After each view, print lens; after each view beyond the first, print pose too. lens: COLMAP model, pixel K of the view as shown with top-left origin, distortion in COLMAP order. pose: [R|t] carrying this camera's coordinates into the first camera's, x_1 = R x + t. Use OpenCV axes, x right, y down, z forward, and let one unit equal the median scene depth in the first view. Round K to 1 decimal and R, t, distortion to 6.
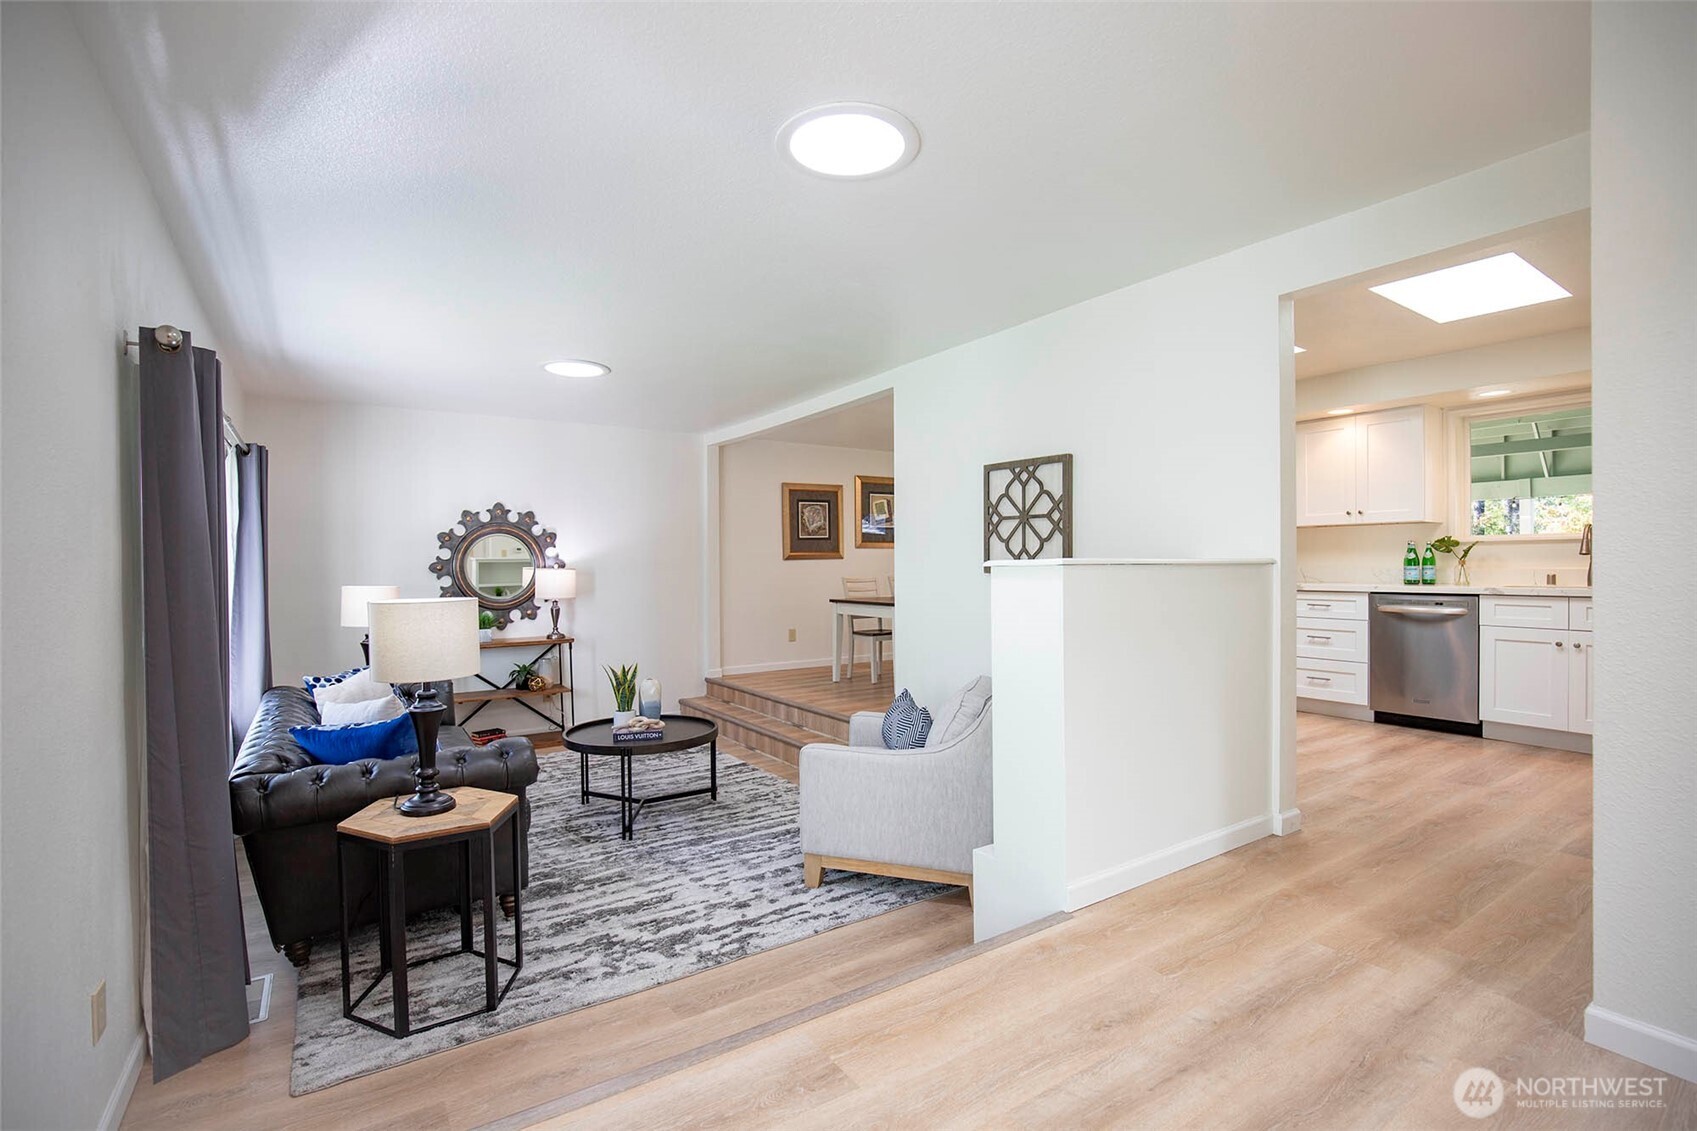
lens RADIAL K [[790.7, 0, 841.9], [0, 790.7, 579.7], [0, 0, 1]] dist [-0.032139, 0.006618]
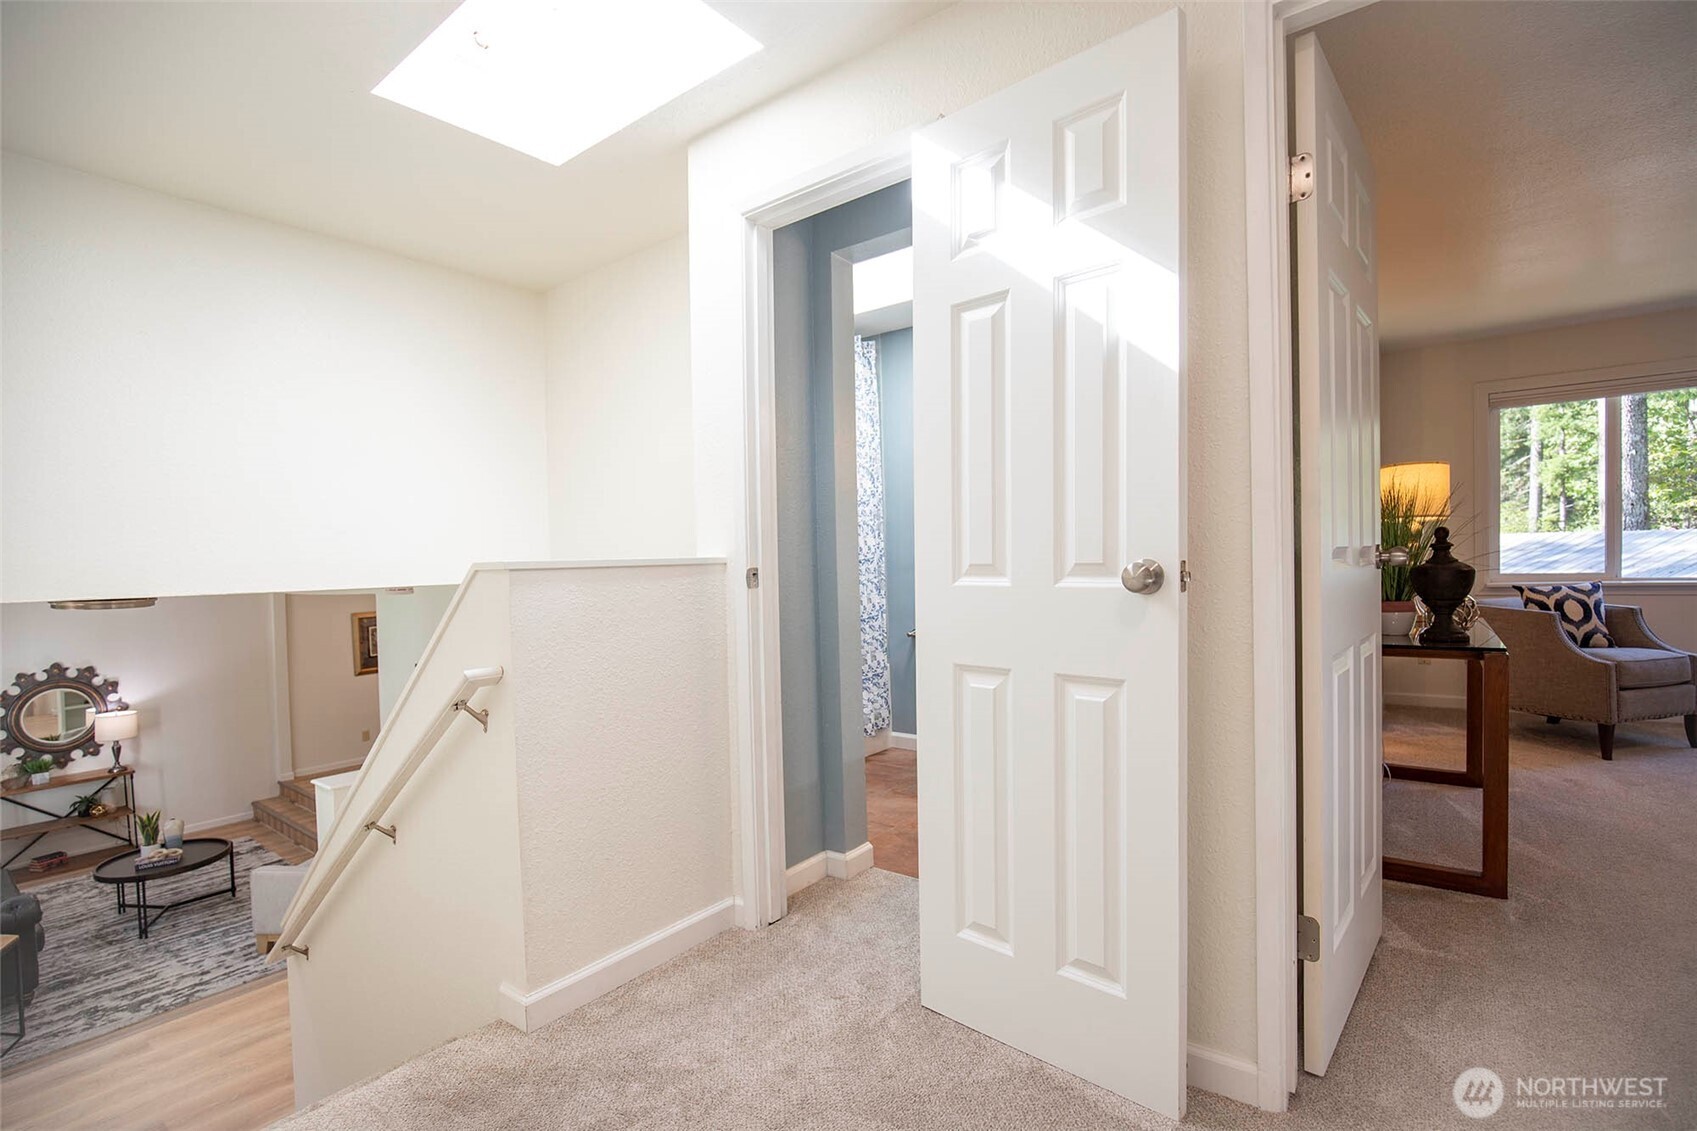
lens RADIAL K [[790.7, 0, 850.0], [0, 790.7, 577.0], [0, 0, 1]] dist [-0.032139, 0.006618]
pose [[0.946653, -0.024737, 0.321305, 0.392899], [0.027013, 0.999632, -0.002627, -0.225851], [-0.321122, 0.011167, 0.946972, -0.585915]]
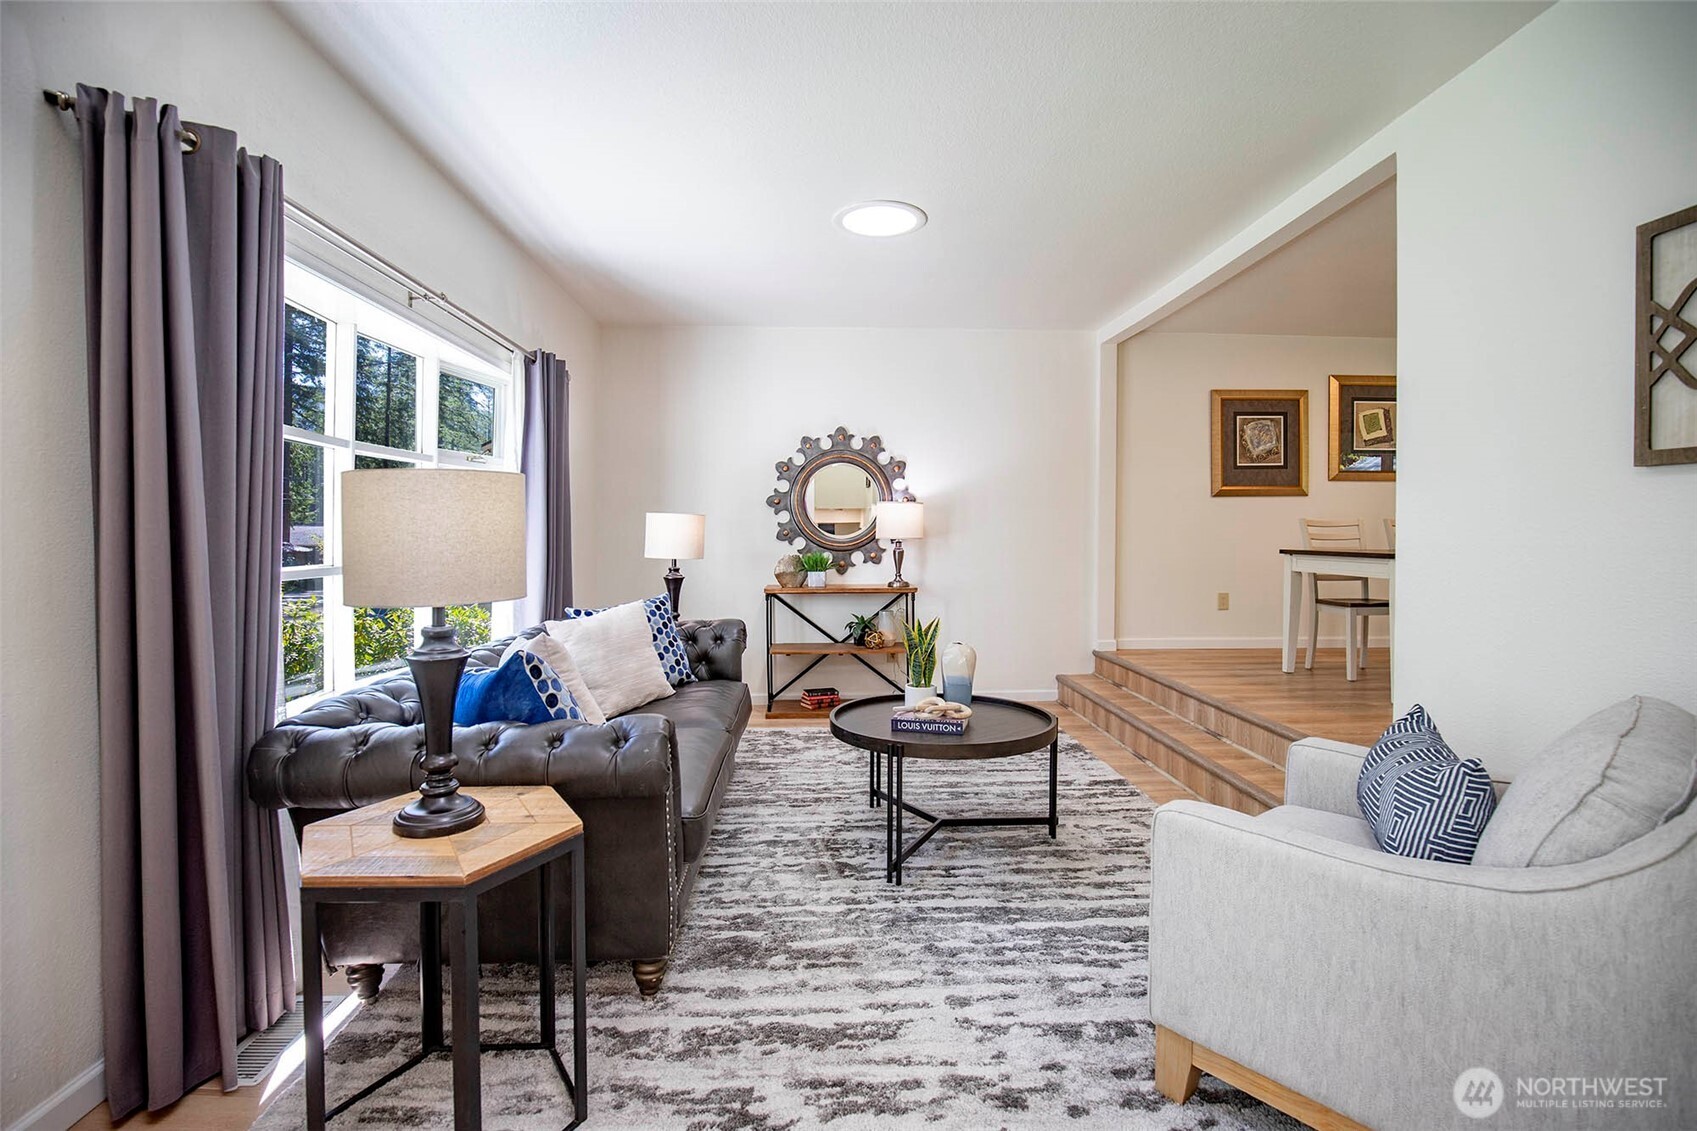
lens RADIAL K [[790.7, 0, 835.8], [0, 790.7, 548.7], [0, 0, 1]] dist [-0.032139, 0.006618]
pose [[0.849477, 0.019814, -0.527254, 0.020112], [-0.018799, 0.999797, 0.007286, 0.034533], [0.527291, 0.003723, 0.849677, 0.306769]]
